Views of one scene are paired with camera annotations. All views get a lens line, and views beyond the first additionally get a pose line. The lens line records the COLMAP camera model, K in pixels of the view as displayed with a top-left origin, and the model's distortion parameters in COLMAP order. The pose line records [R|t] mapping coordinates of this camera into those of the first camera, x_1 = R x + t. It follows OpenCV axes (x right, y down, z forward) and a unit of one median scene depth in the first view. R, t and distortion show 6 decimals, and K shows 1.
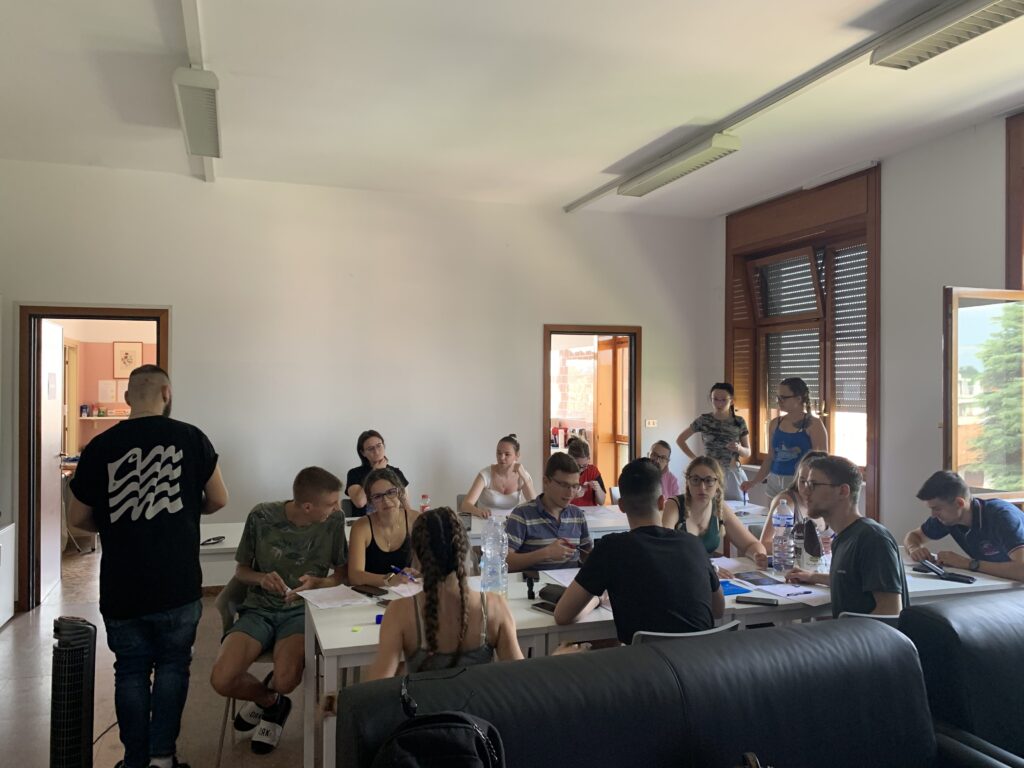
lens RADIAL K [[763.9, 0, 512.0], [0, 763.9, 384.0], [0, 0, 1]] dist [-0.002090, 0.003544]
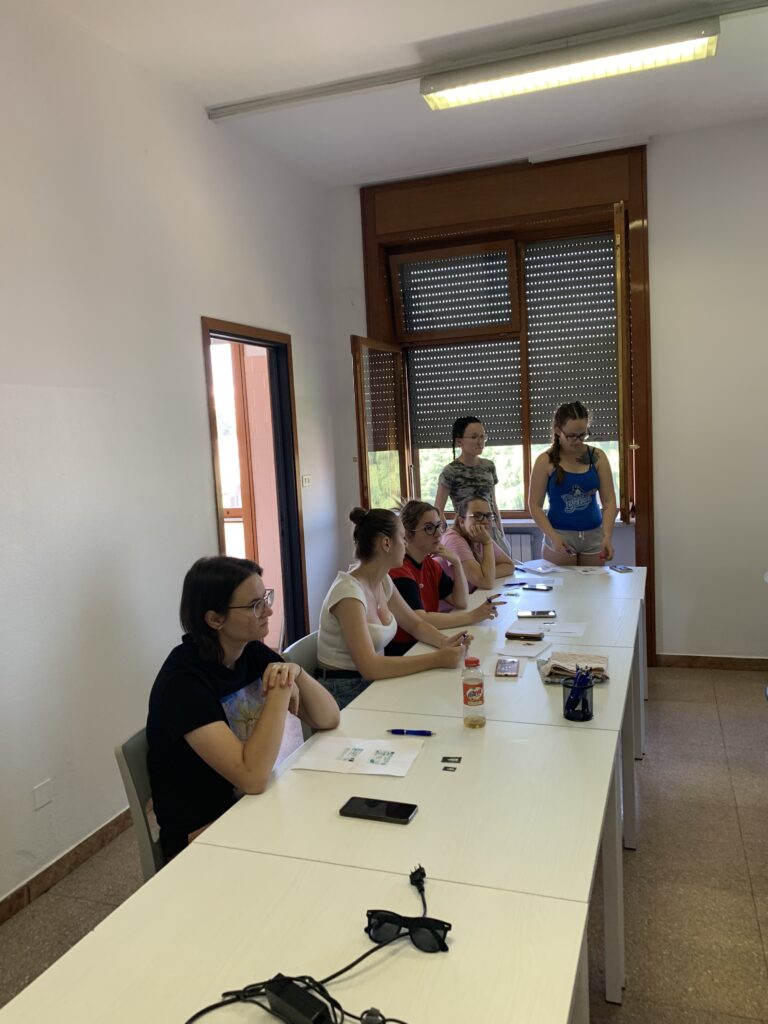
lens RADIAL K [[787.6, 0, 384.1], [0, 787.6, 468.1], [0, 0, 1]] dist [-0.000061, 0.002380]
pose [[0.639705, -0.073578, 0.765091, -0.337029], [0.051045, 0.997277, 0.053227, 0.005801], [-0.766924, 0.005004, 0.641719, 0.579809]]
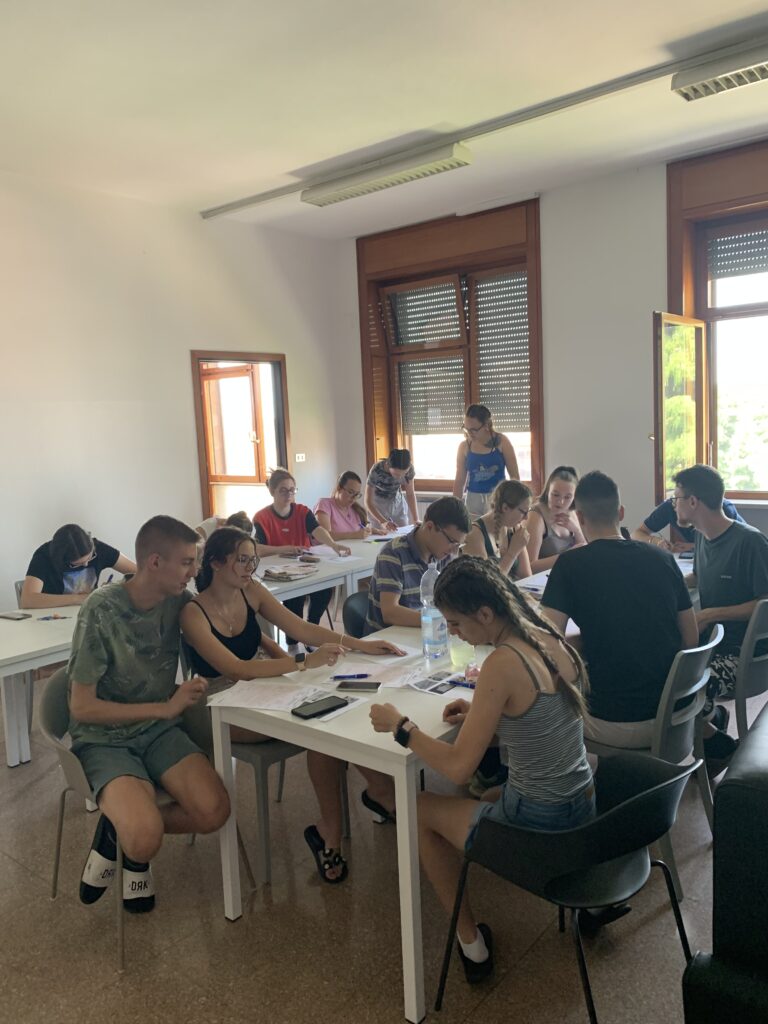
lens RADIAL K [[763.9, 0, 400.9], [0, 763.9, 512.5], [0, 0, 1]] dist [-0.002090, 0.003544]
pose [[0.843230, -0.110398, 0.526095, -0.253724], [0.051065, 0.990709, 0.126046, 0.005805], [-0.535122, -0.079421, 0.841033, 0.141552]]
